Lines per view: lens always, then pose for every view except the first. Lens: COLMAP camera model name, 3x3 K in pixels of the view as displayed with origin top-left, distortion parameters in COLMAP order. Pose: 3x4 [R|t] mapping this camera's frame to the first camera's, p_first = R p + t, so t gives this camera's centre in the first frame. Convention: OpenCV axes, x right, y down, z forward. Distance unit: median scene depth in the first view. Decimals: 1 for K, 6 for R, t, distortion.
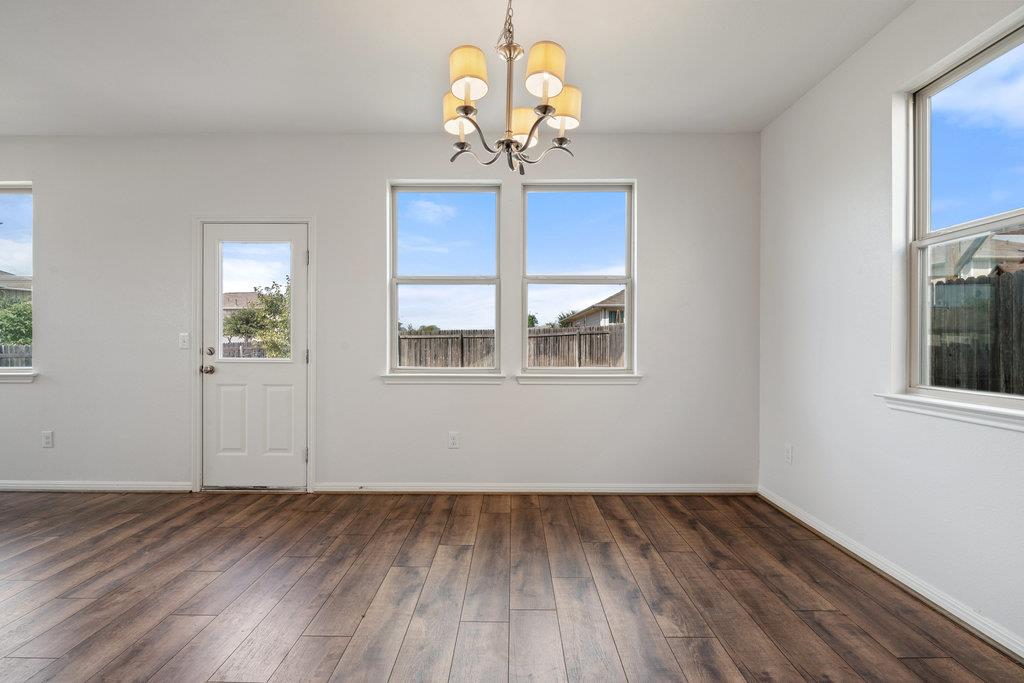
lens RADIAL K [[469.3, 0, 511.2], [0, 469.3, 342.6], [0, 0, 1]] dist [-0.001619, -0.003875]
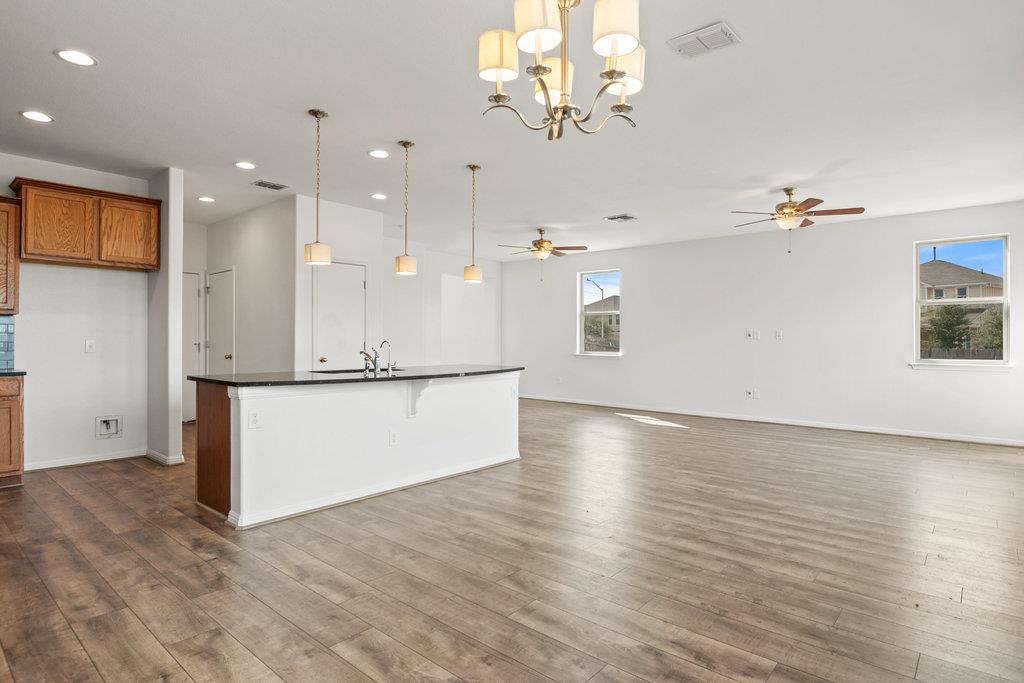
lens RADIAL K [[540.3, 0, 515.5], [0, 540.3, 347.8], [0, 0, 1]] dist [-0.017754, 0.001558]
pose [[-0.653583, 0.004319, -0.756842, 0.400441], [-0.007625, 0.999895, 0.012290, -0.000968], [0.756816, 0.013804, -0.653482, 0.806736]]
